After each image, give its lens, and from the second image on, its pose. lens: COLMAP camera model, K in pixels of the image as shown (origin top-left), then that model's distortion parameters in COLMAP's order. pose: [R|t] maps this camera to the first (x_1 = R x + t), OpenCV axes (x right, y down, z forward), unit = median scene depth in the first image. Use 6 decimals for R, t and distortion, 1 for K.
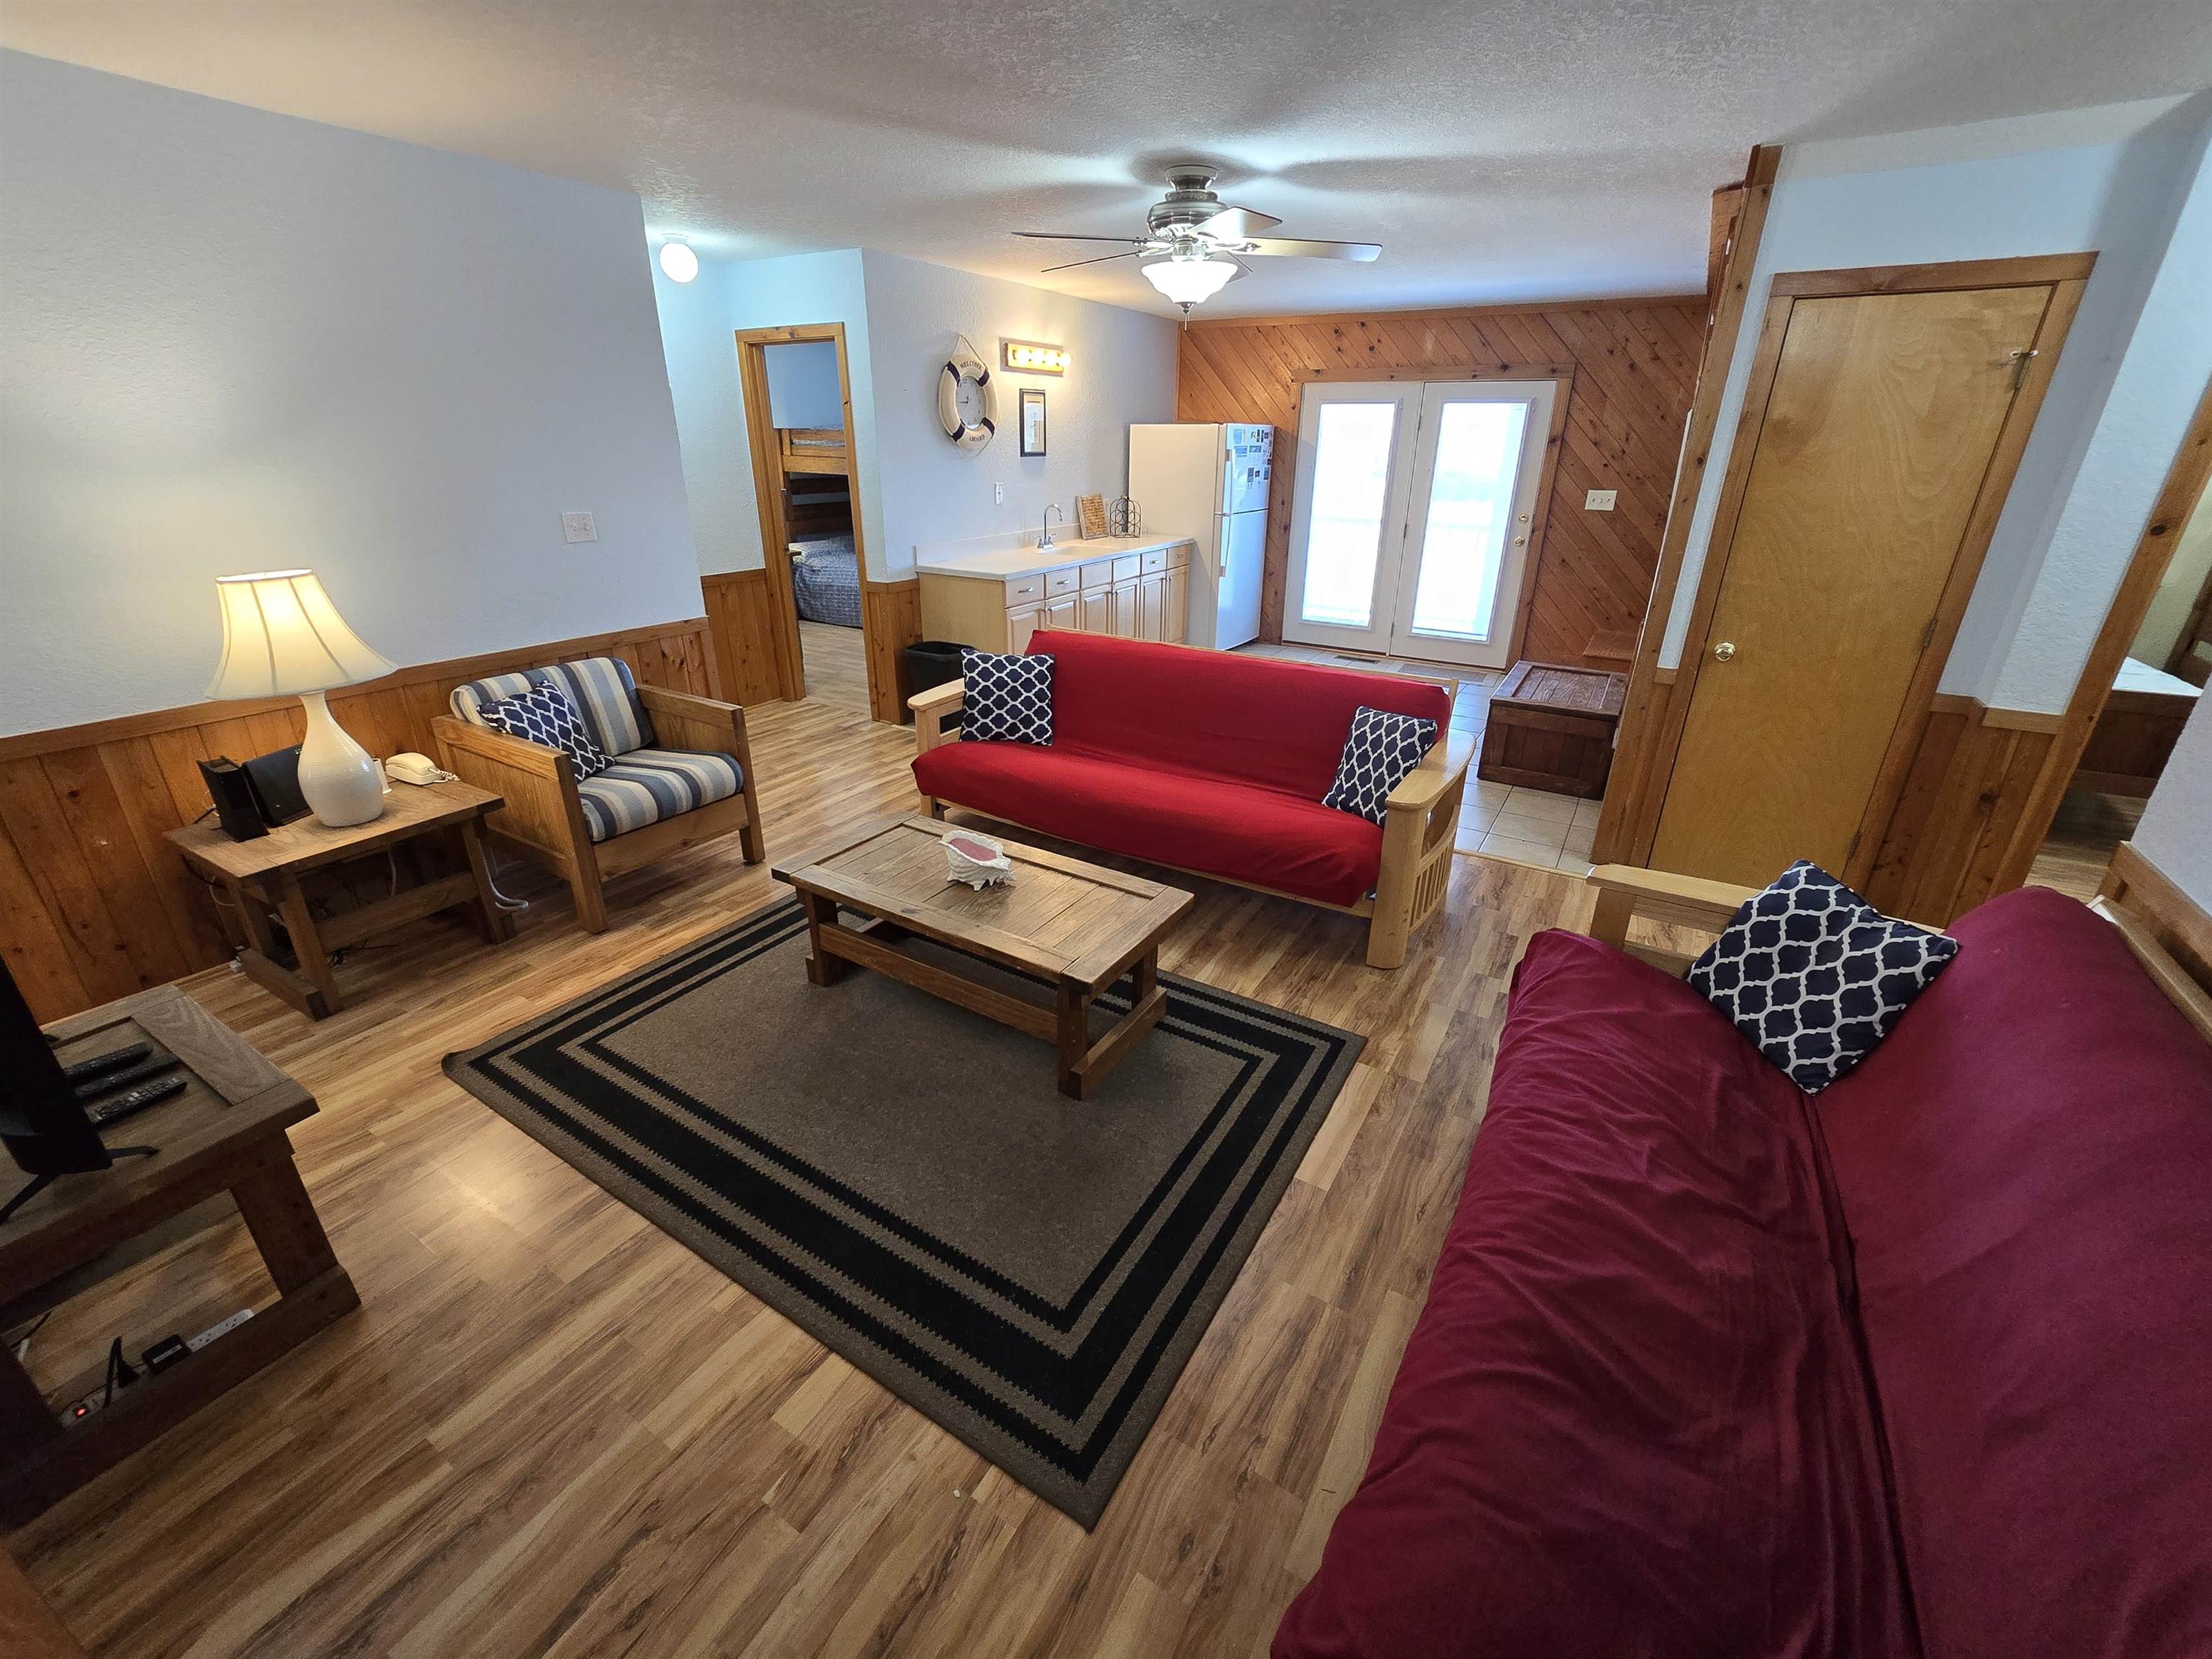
lens RADIAL K [[906.8, 0, 1105.1], [0, 906.8, 817.1], [0, 0, 1]] dist [-0.002364, 0.000267]
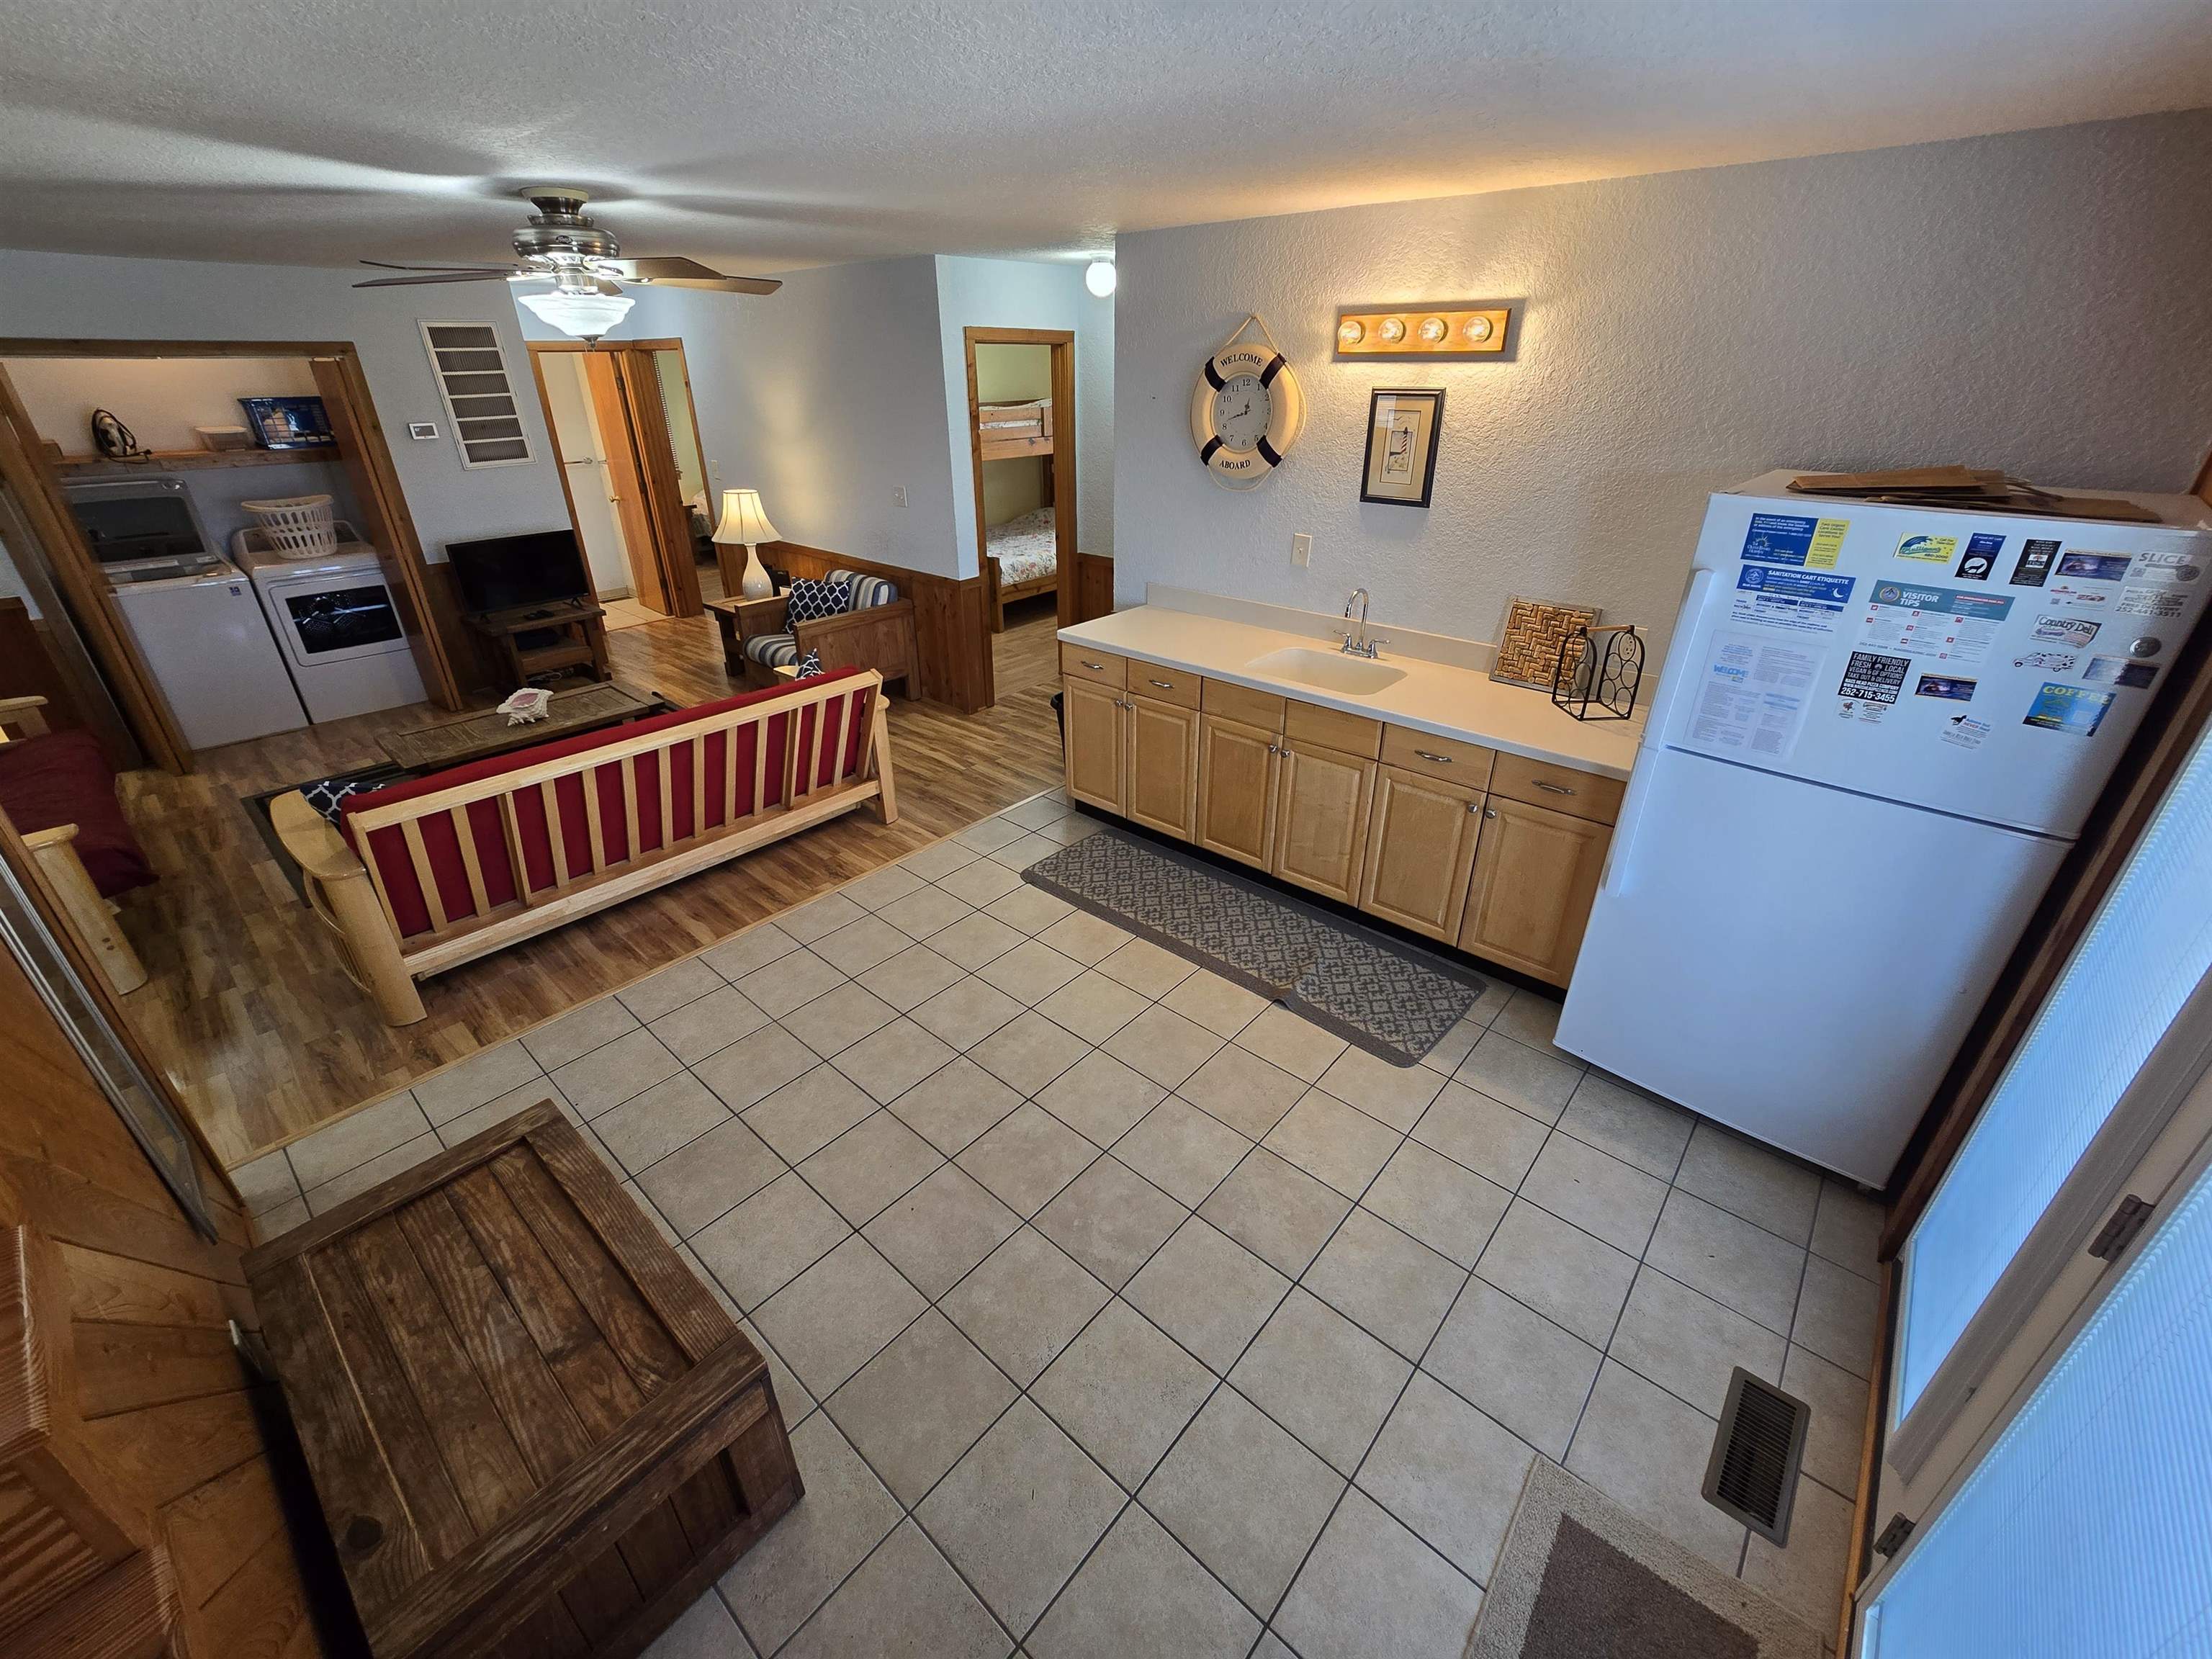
lens RADIAL K [[906.8, 0, 1105.1], [0, 906.8, 817.1], [0, 0, 1]] dist [-0.002364, 0.000267]
pose [[-0.180509, 0.433489, -0.882895, 0.821656], [-0.380703, 0.796880, 0.469092, -0.654648], [0.906908, 0.420796, 0.021186, 1.344968]]
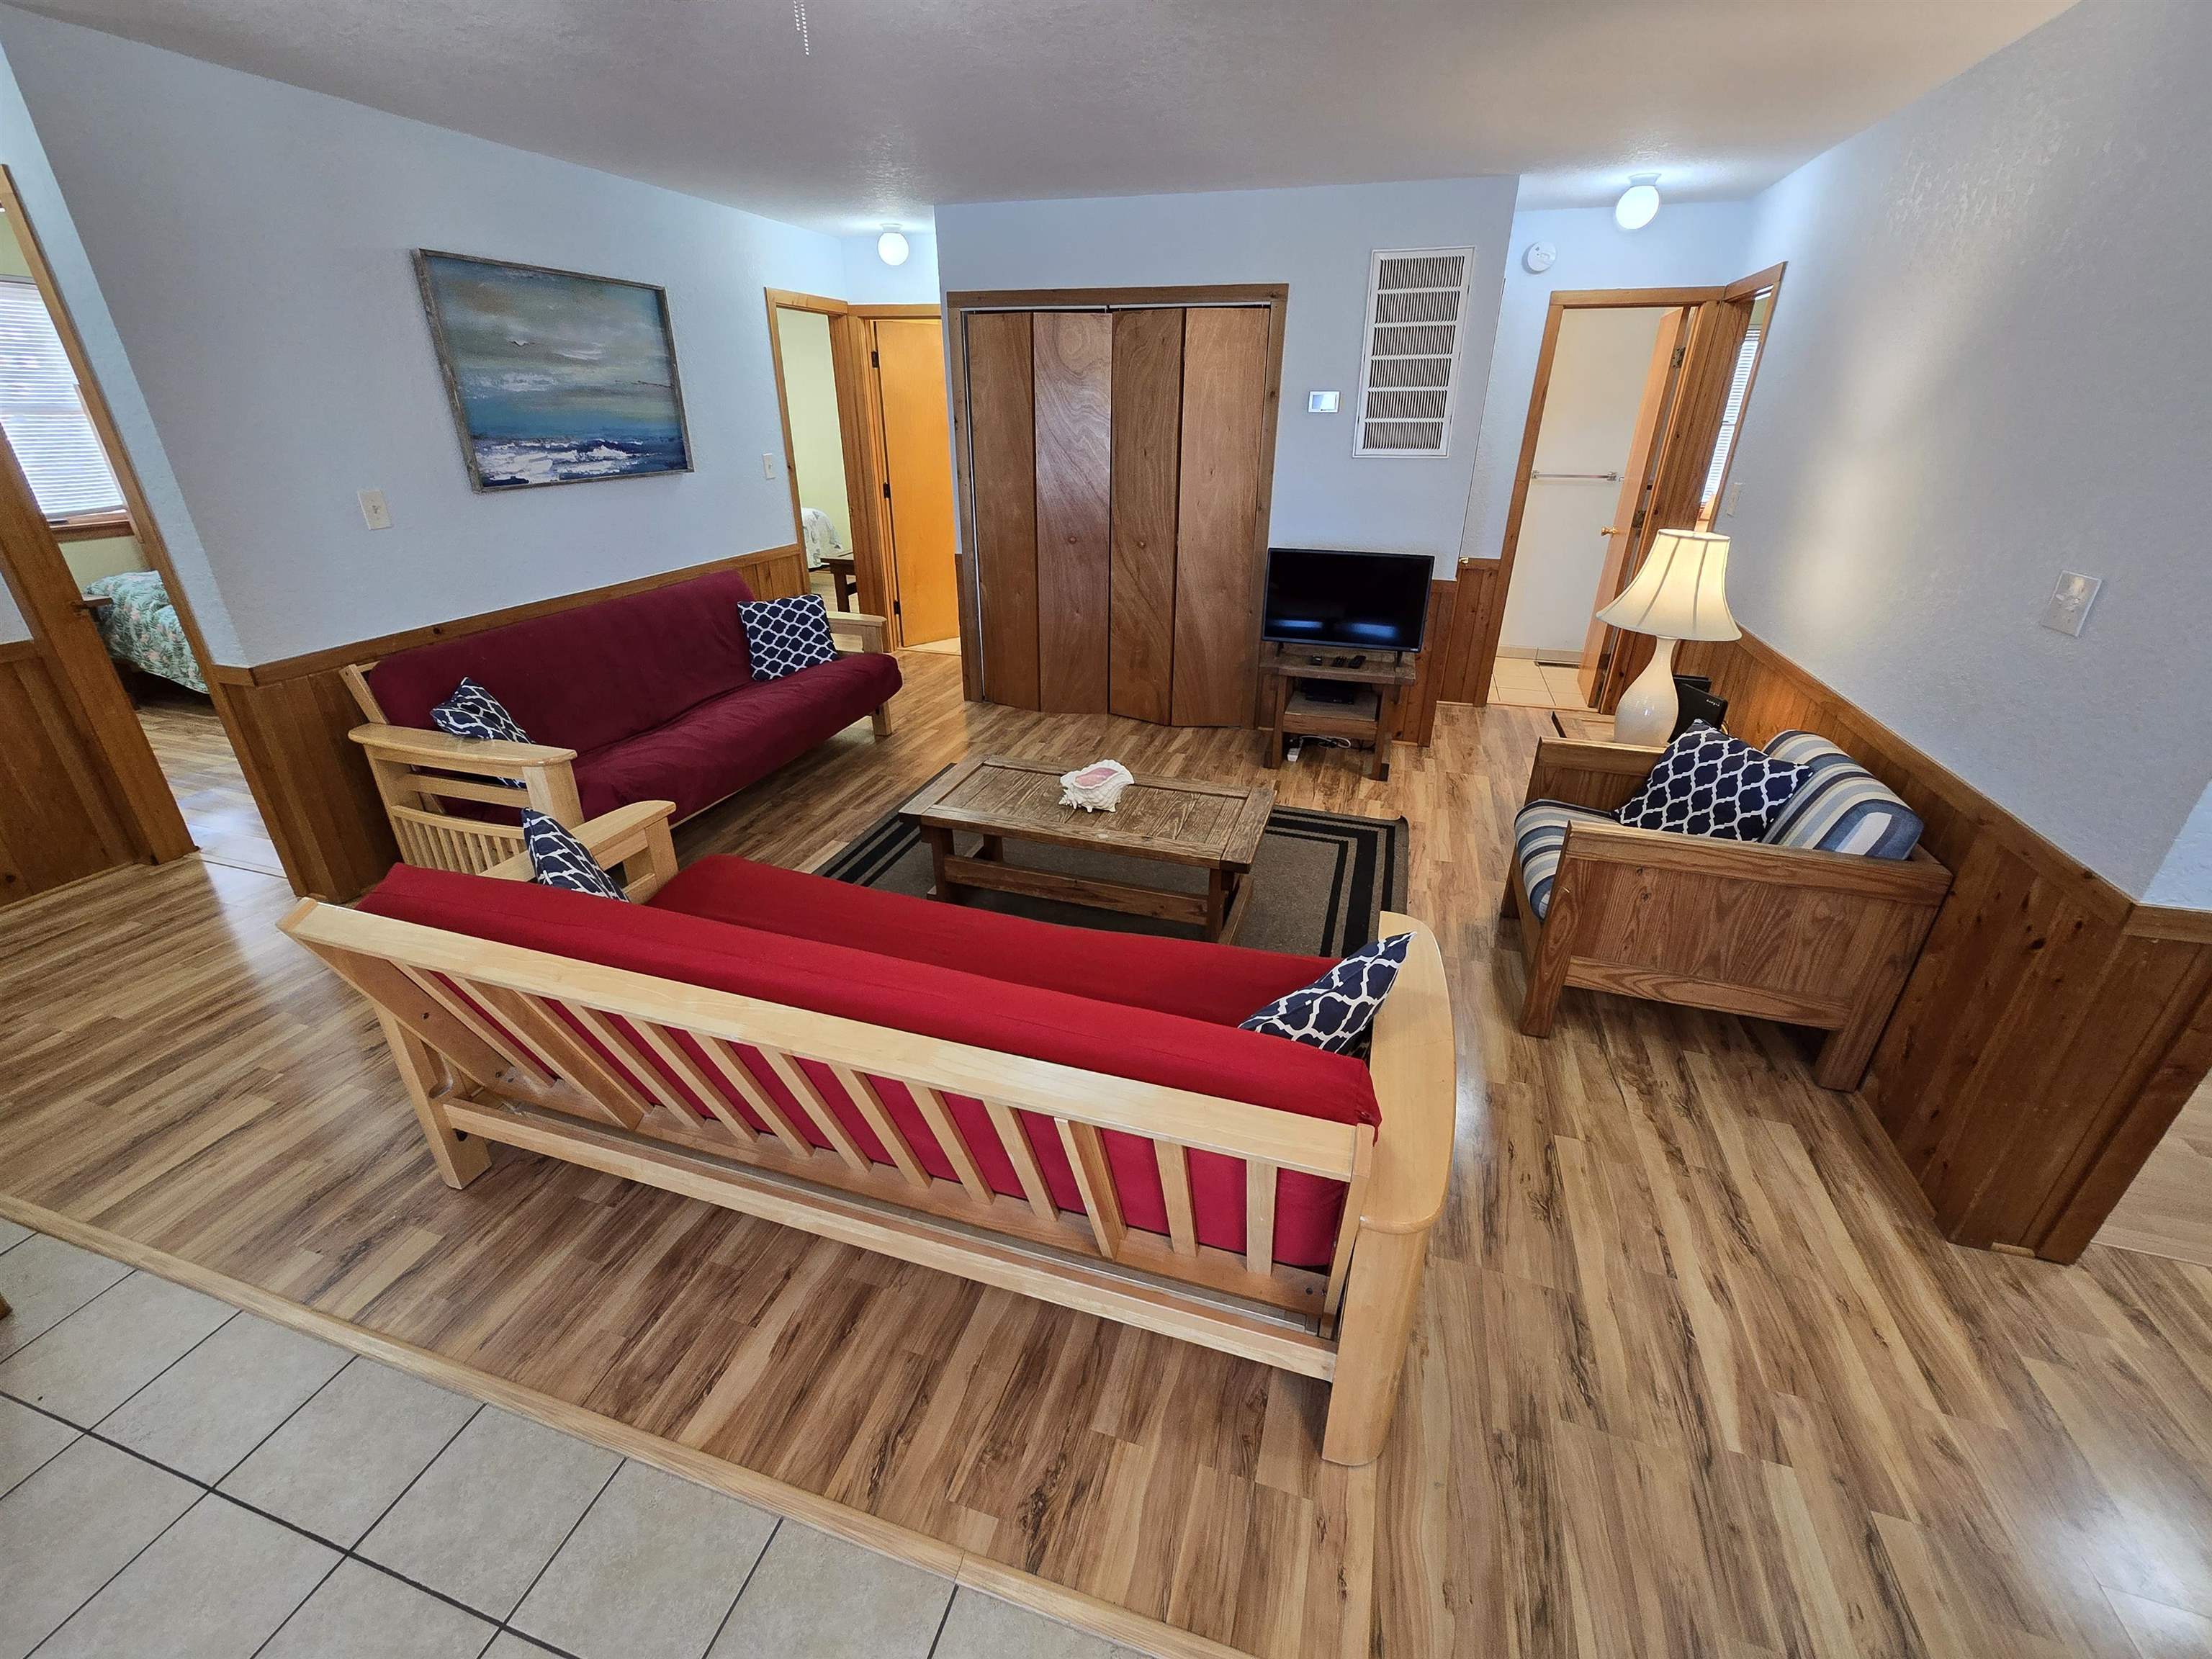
lens RADIAL K [[906.8, 0, 1105.1], [0, 906.8, 817.1], [0, 0, 1]] dist [-0.002364, 0.000267]
pose [[-0.970258, 0.085722, -0.226387, 0.068120], [-0.109369, 0.679075, 0.725875, -0.491362], [0.215957, 0.729046, -0.649503, 1.166657]]
